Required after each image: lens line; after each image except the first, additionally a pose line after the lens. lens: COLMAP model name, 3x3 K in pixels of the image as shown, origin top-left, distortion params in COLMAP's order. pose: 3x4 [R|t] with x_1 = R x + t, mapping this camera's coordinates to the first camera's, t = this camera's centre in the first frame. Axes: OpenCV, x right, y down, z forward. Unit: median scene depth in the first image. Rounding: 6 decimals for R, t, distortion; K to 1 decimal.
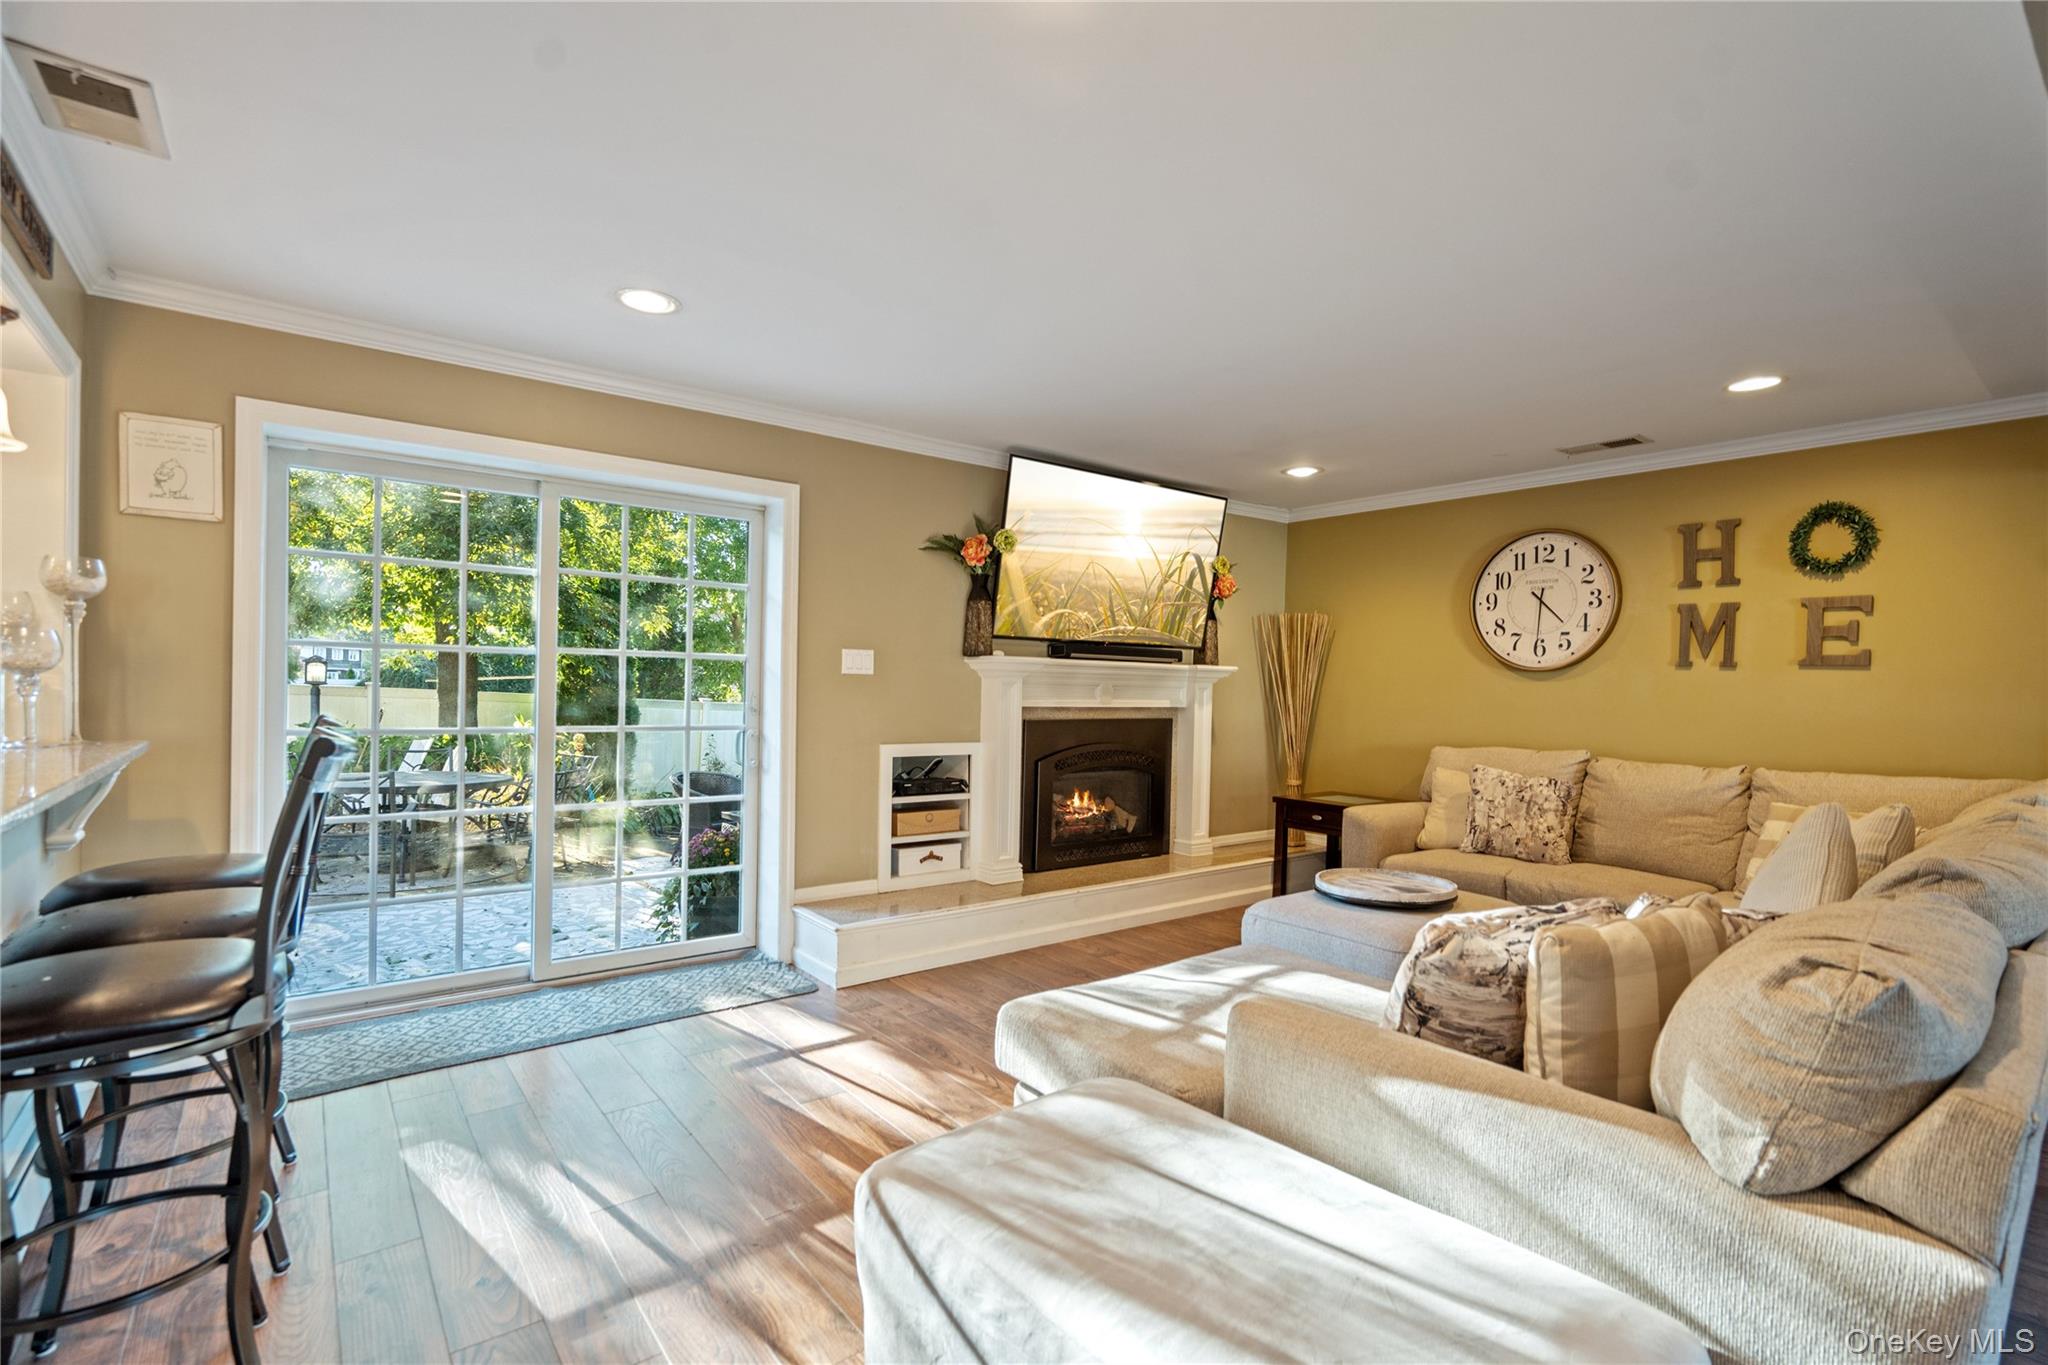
lens RADIAL K [[936.2, 0, 1027.3], [0, 936.2, 692.5], [0, 0, 1]] dist [0.002086, 0.001436]
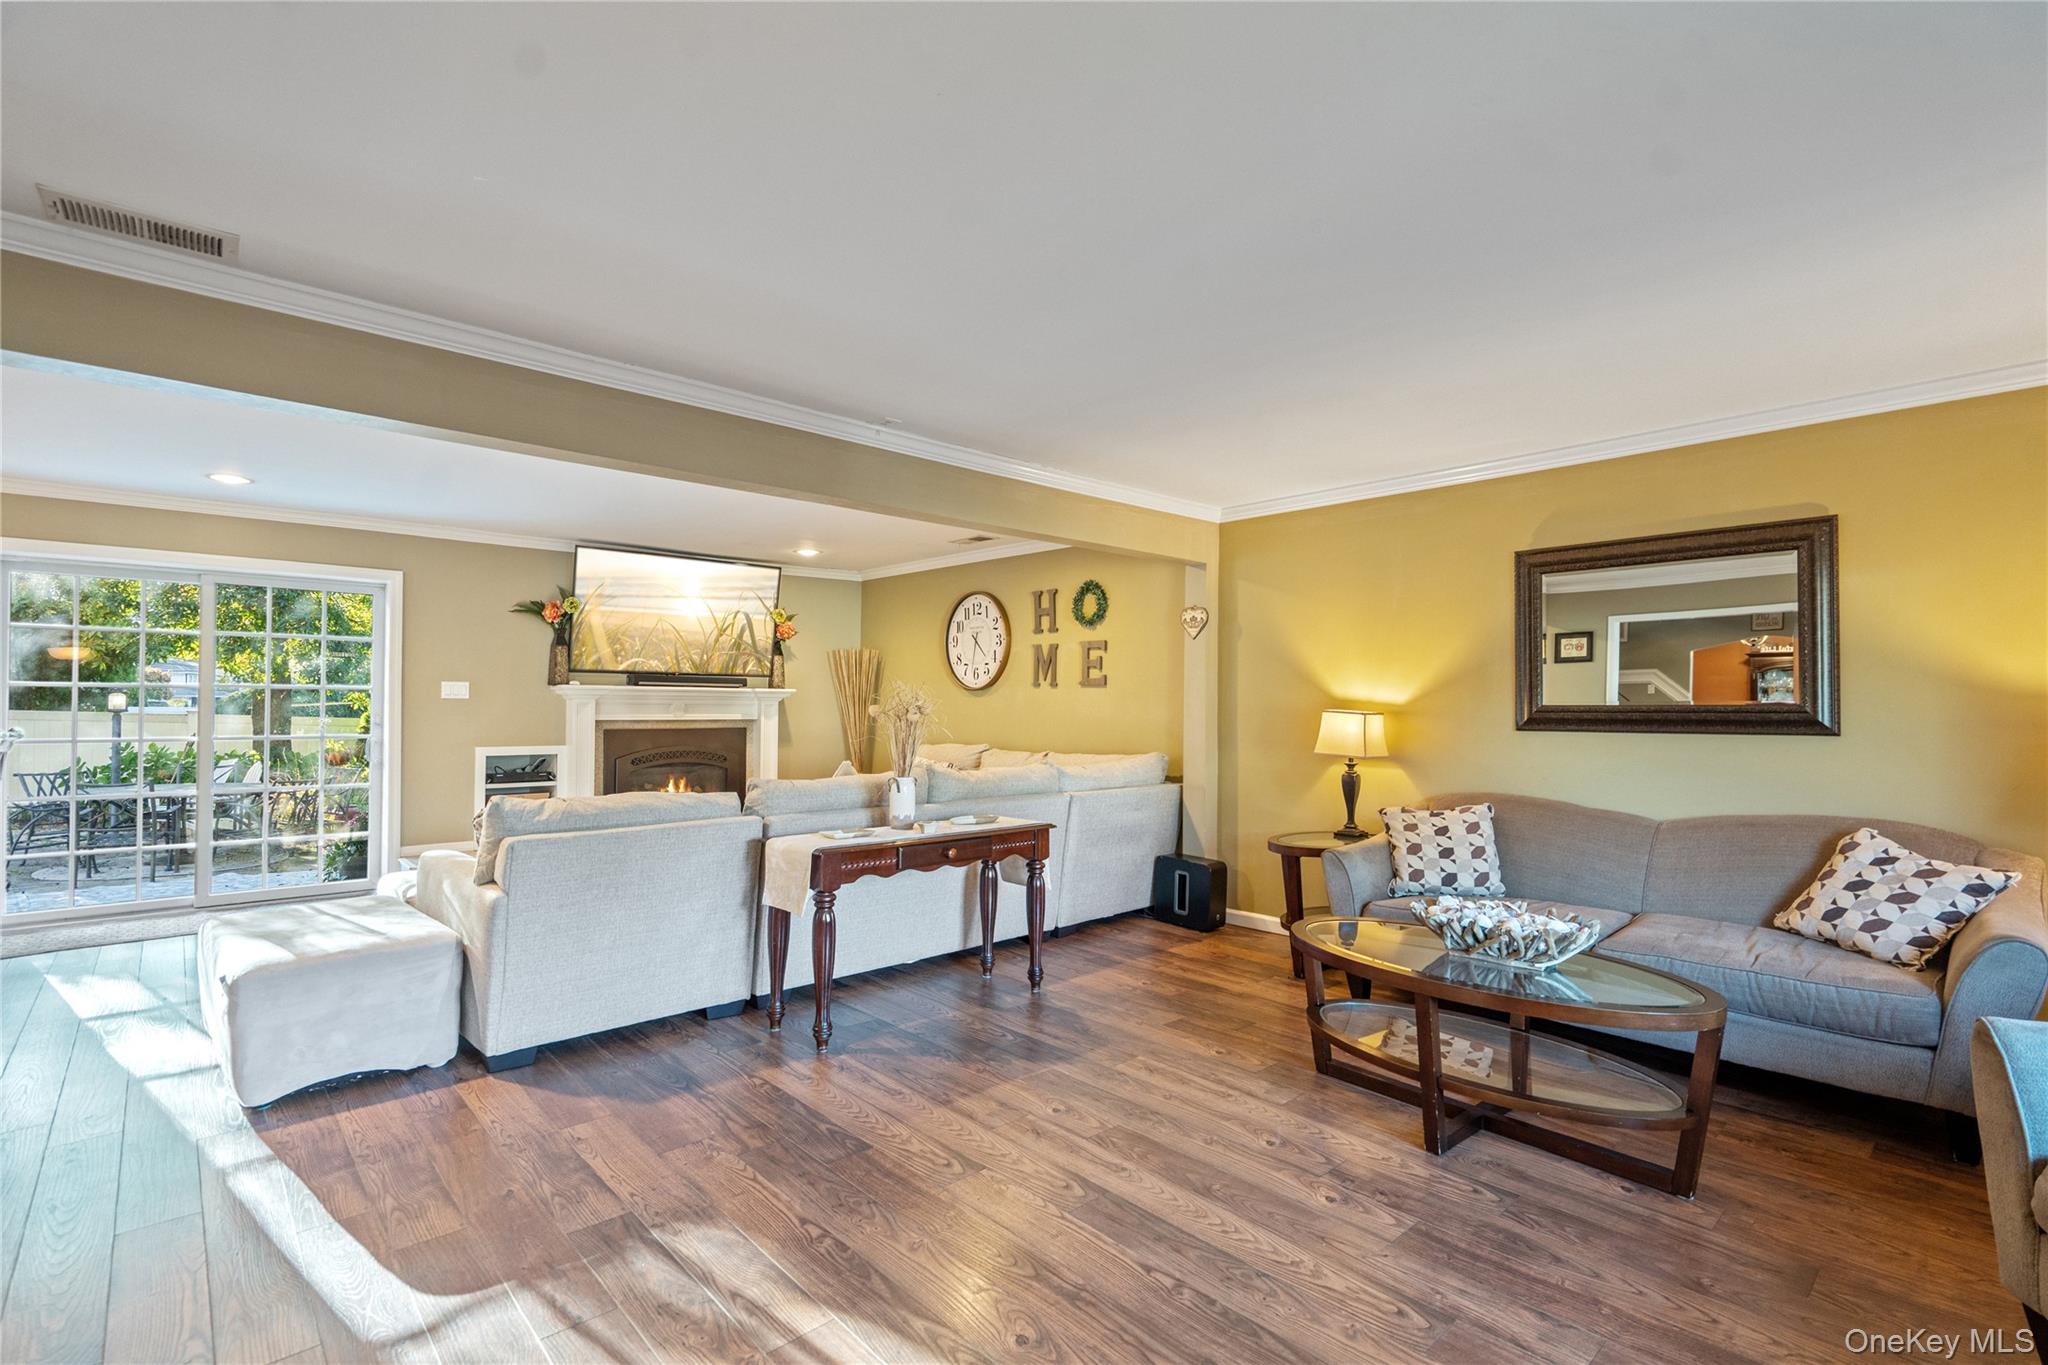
lens RADIAL K [[936.2, 0, 1015.4], [0, 936.2, 690.0], [0, 0, 1]] dist [0.002086, 0.001436]
pose [[0.997976, -0.012555, 0.062345, 0.551704], [0.013966, 0.999655, -0.022260, 0.010912], [-0.062044, 0.023086, 0.997806, -0.468314]]
